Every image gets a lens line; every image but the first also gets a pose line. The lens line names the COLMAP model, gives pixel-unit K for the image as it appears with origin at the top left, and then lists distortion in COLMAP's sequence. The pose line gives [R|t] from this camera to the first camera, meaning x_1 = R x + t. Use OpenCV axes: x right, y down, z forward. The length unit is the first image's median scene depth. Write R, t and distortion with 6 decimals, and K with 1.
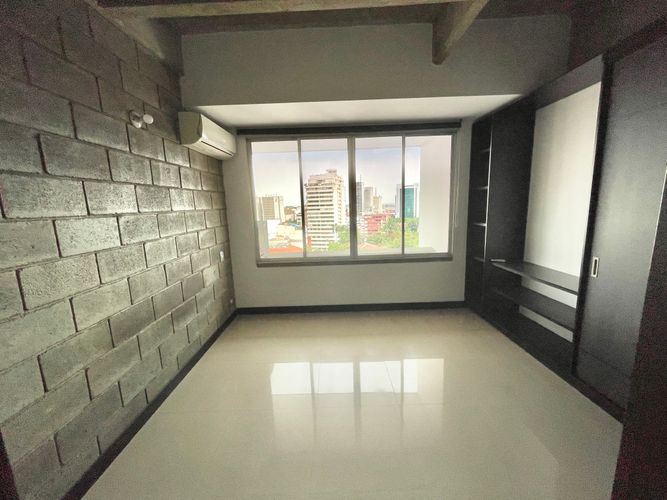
lens RADIAL K [[271.6, 0, 331.8], [0, 271.6, 249.4], [0, 0, 1]] dist [-0.001368, -0.000254]
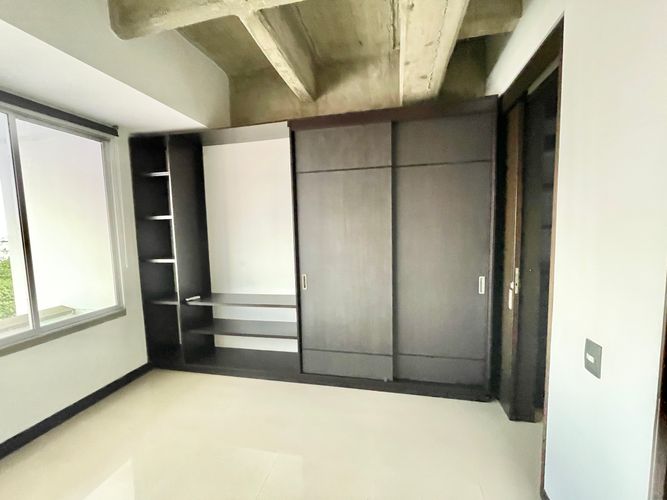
lens RADIAL K [[271.6, 0, 334.0], [0, 271.6, 249.3], [0, 0, 1]] dist [-0.001368, -0.000254]
pose [[0.230731, -0.057118, 0.971340, -0.139882], [0.177945, 0.983917, 0.015589, -0.050200], [-0.956608, 0.169248, 0.237184, 0.314267]]
